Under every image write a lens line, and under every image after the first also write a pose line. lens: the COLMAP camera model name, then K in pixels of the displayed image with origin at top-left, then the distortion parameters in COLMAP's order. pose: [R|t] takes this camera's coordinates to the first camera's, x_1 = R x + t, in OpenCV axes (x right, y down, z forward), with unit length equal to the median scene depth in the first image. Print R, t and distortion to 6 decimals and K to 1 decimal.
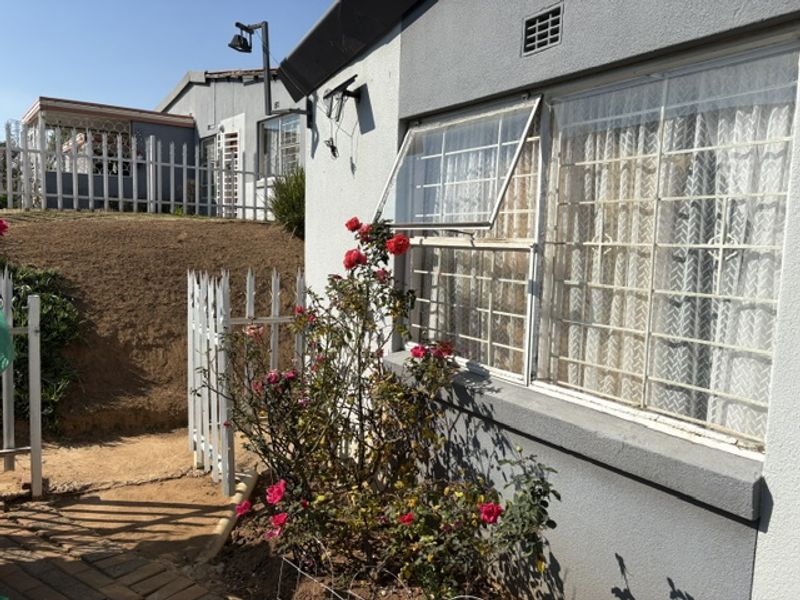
lens RADIAL K [[614.9, 0, 400.0], [0, 614.9, 300.0], [0, 0, 1]] dist [0.054453, -0.067696]
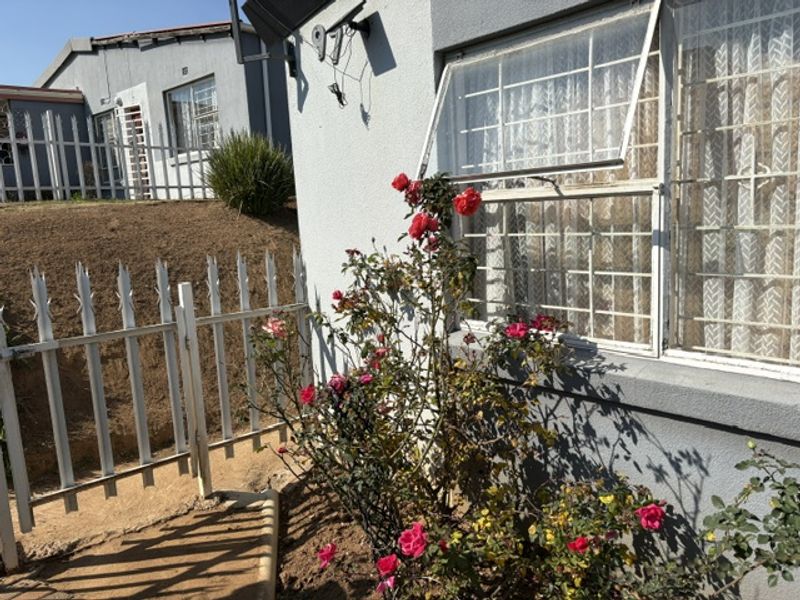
lens RADIAL K [[614.9, 0, 400.0], [0, 614.9, 300.0], [0, 0, 1]] dist [0.054453, -0.067696]
pose [[0.983287, -0.102294, 0.150609, -0.220966], [0.095443, 0.994073, 0.052058, -0.012161], [-0.155042, -0.036813, 0.987222, 0.201531]]
